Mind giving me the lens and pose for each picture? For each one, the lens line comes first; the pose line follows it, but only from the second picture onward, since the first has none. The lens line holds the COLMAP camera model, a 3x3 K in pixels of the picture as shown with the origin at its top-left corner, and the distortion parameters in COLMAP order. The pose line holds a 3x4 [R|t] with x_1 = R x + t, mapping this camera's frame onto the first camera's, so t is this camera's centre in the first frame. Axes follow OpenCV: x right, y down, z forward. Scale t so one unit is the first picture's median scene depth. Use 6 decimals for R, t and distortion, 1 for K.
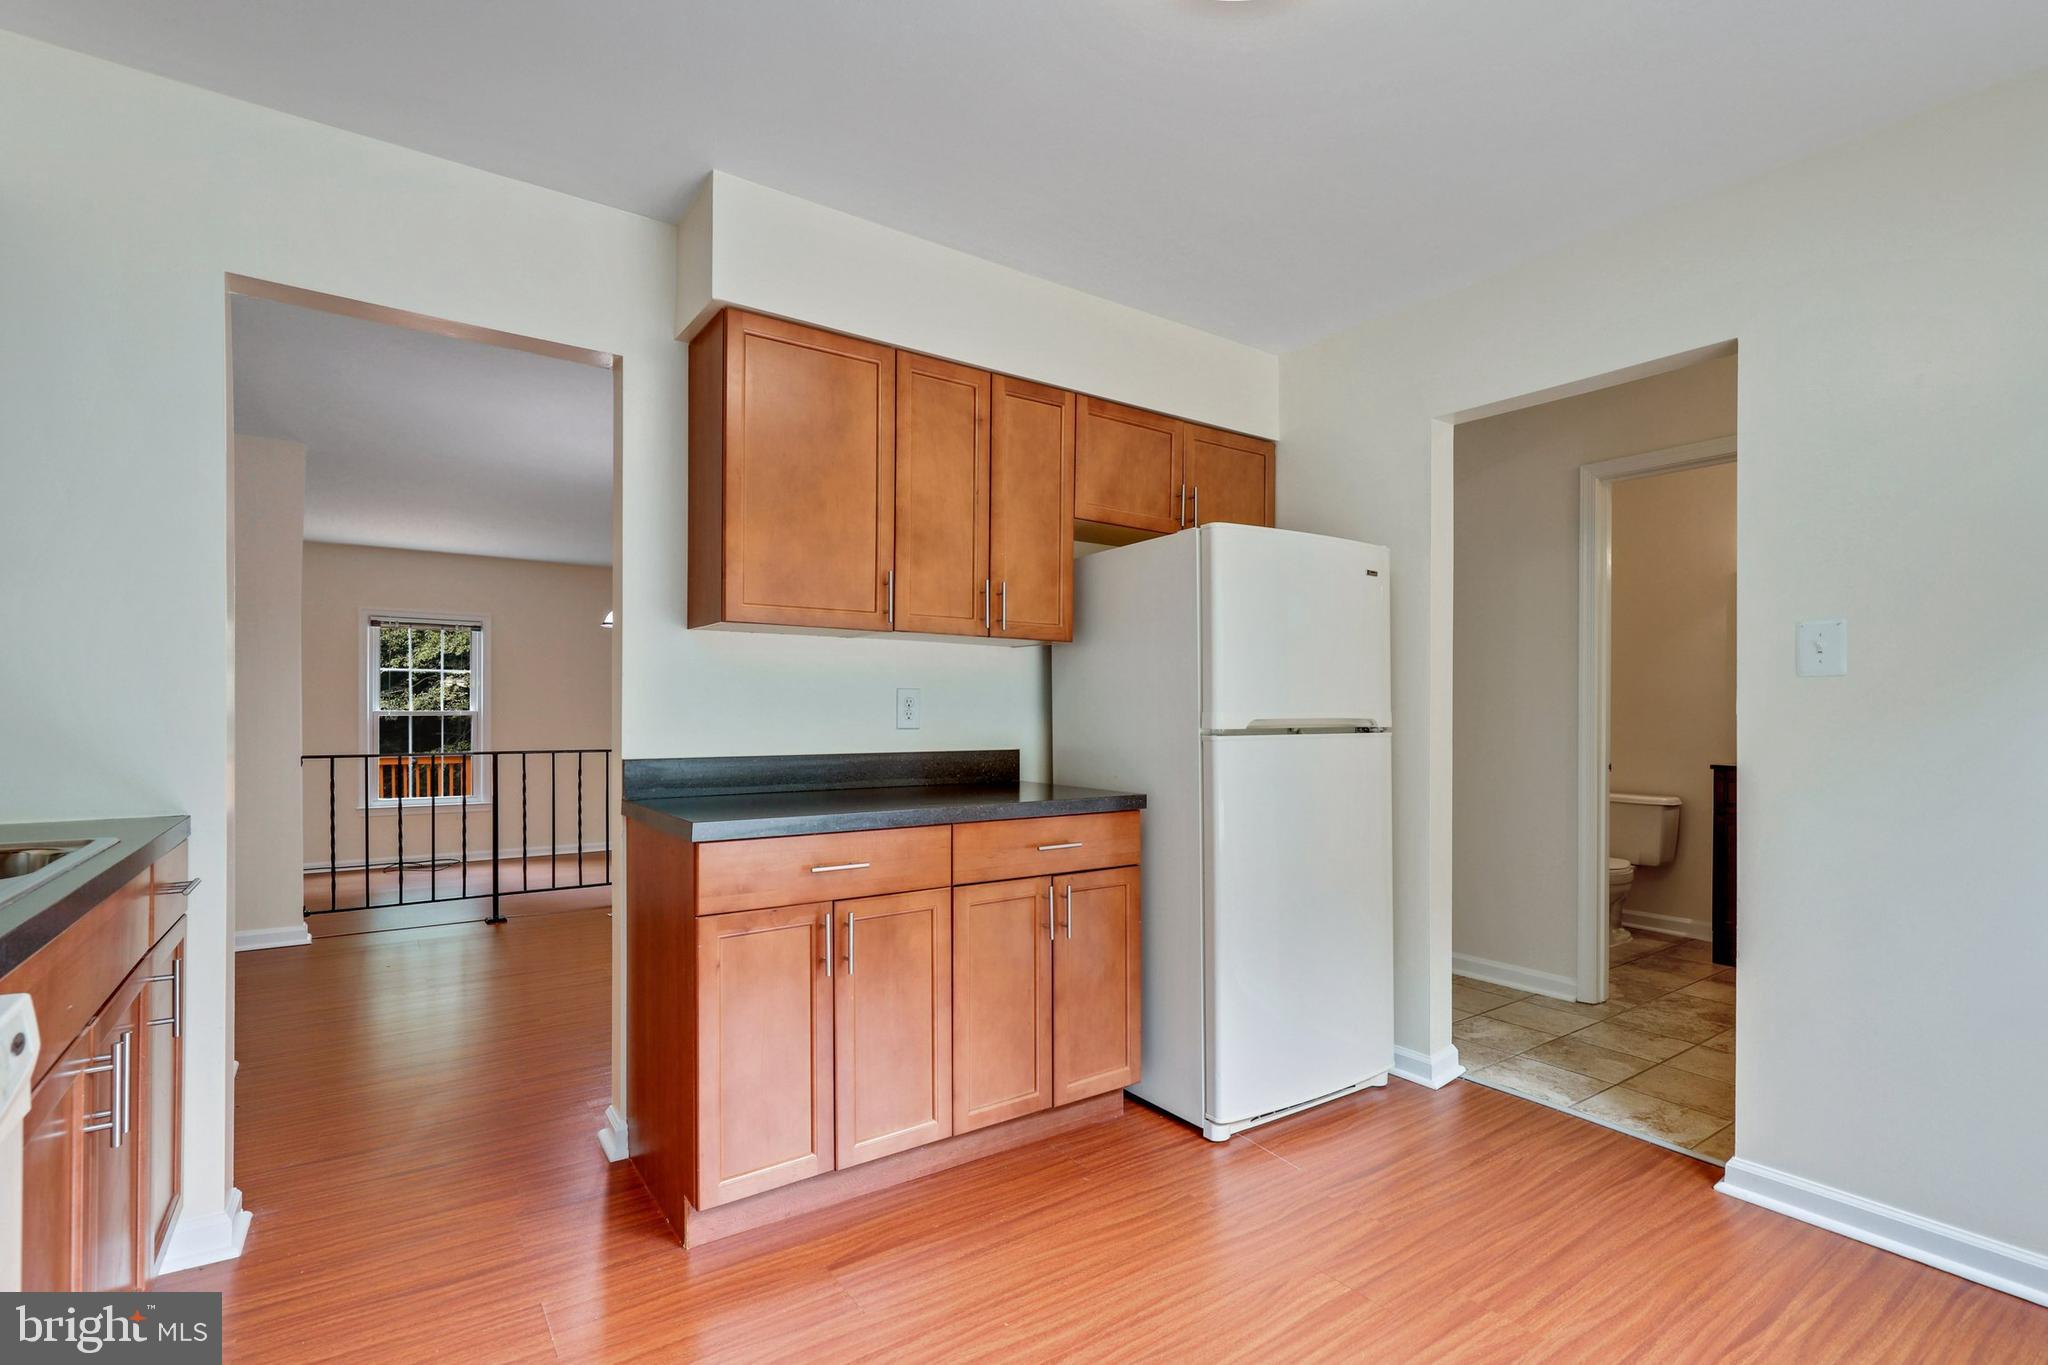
lens RADIAL K [[939.3, 0, 1026.3], [0, 939.3, 712.2], [0, 0, 1]] dist [-0.000865, -0.000203]
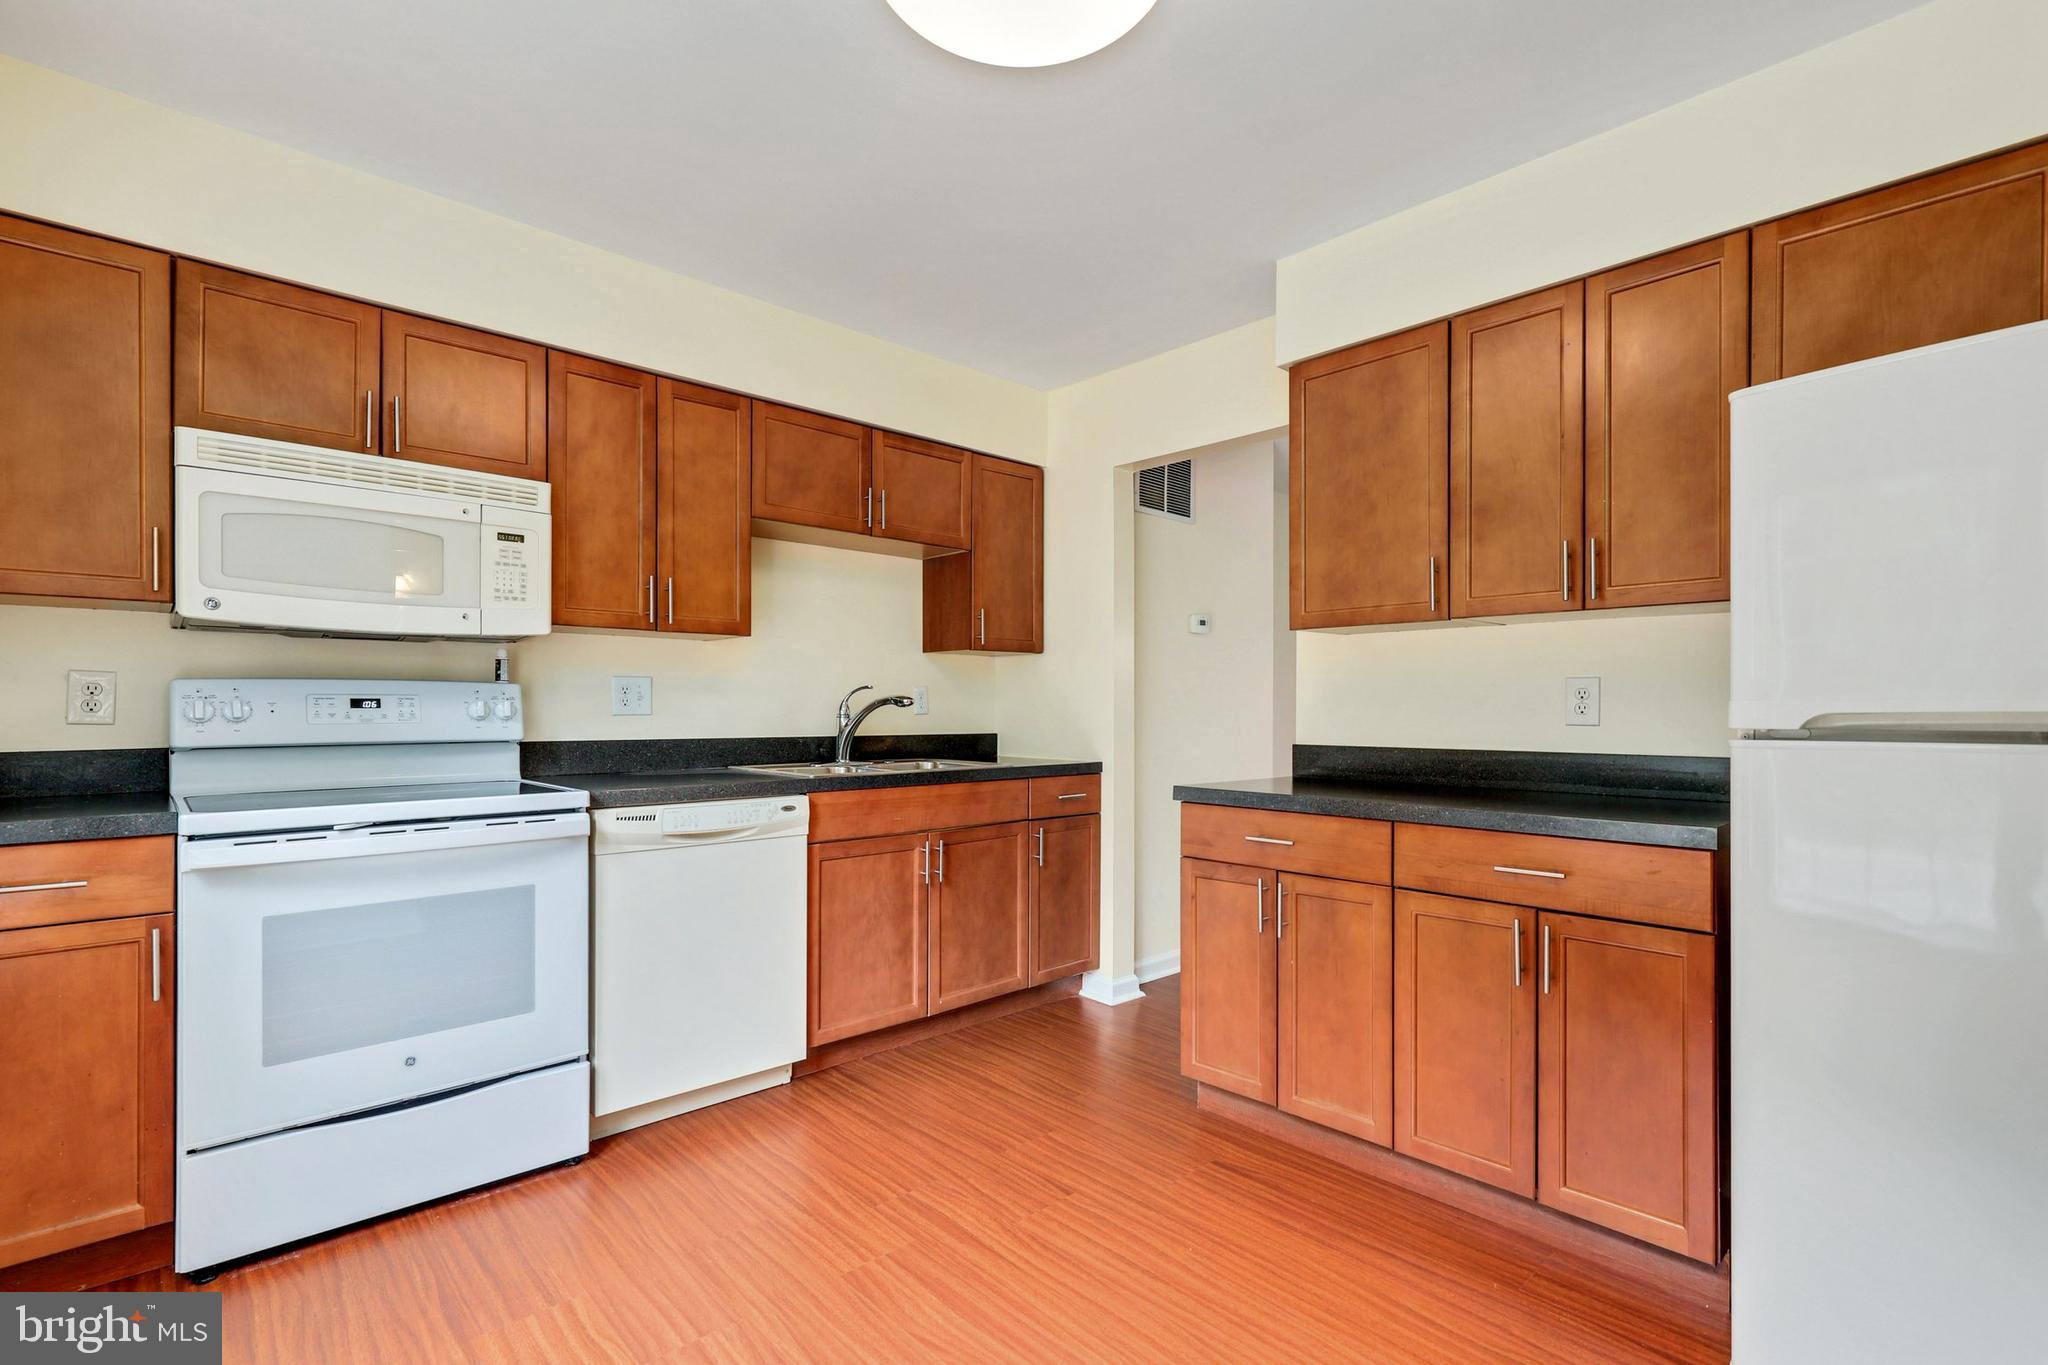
lens RADIAL K [[951.5, 0, 1027.3], [0, 951.5, 711.8], [0, 0, 1]] dist [-0.001545, -0.000014]
pose [[0.137335, -0.000572, -0.990525, 0.793637], [-0.003554, 0.999993, -0.001070, 0.010103], [0.990518, 0.003668, 0.137332, 0.480077]]
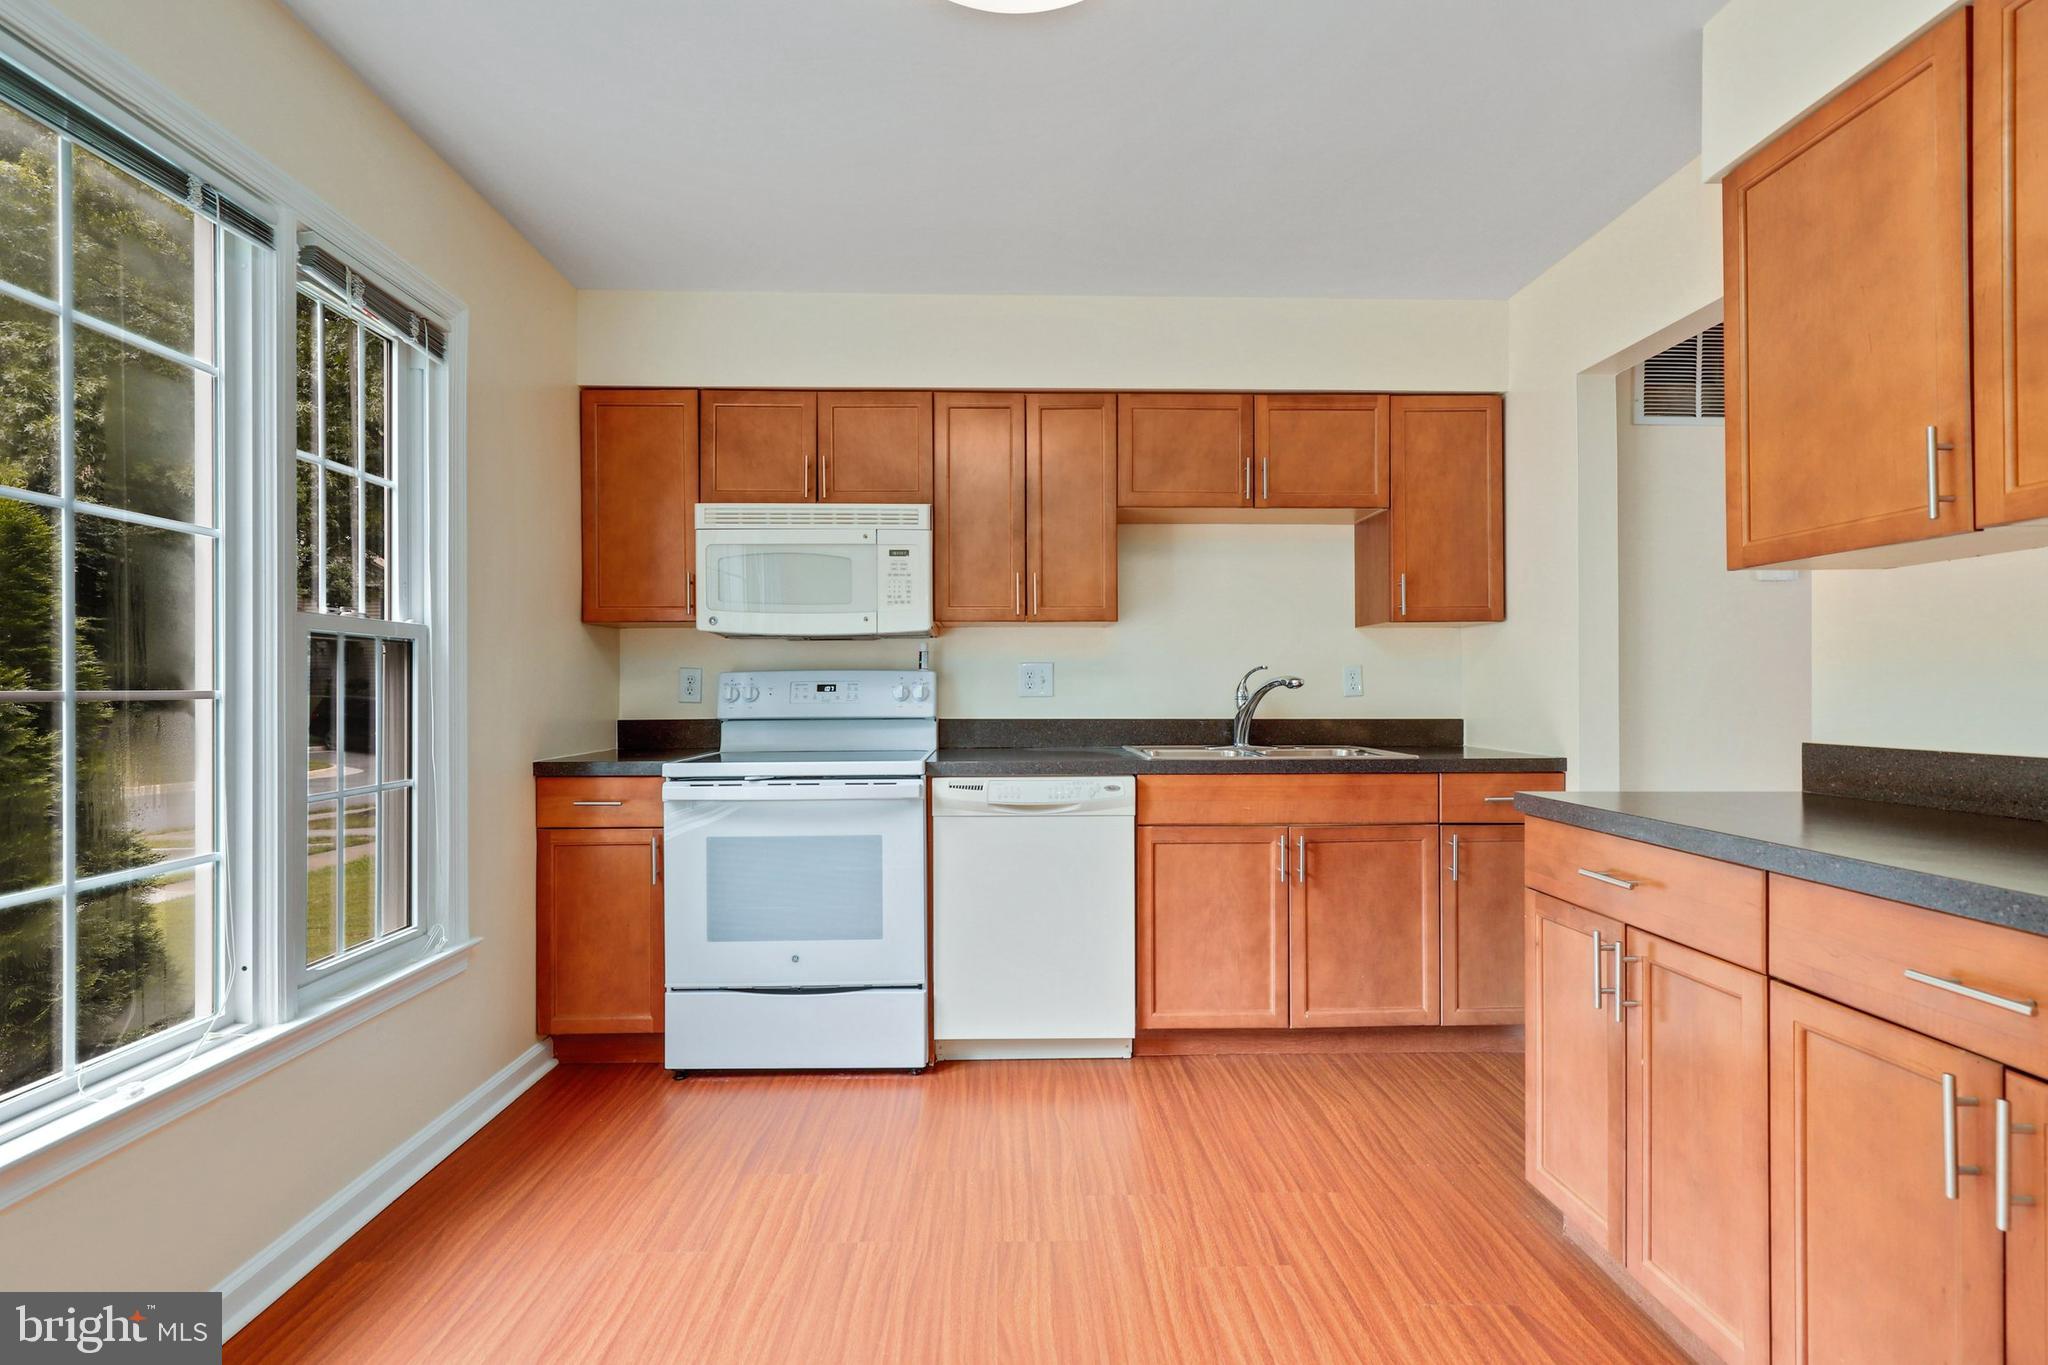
lens RADIAL K [[942.3, 0, 1020.8], [0, 942.3, 688.8], [0, 0, 1]] dist [-0.000955, 0.000049]
pose [[-0.560193, -0.003703, -0.828354, 0.646822], [-0.001691, 0.999993, -0.003327, 0.007566], [0.828360, -0.000463, -0.560196, 0.906815]]
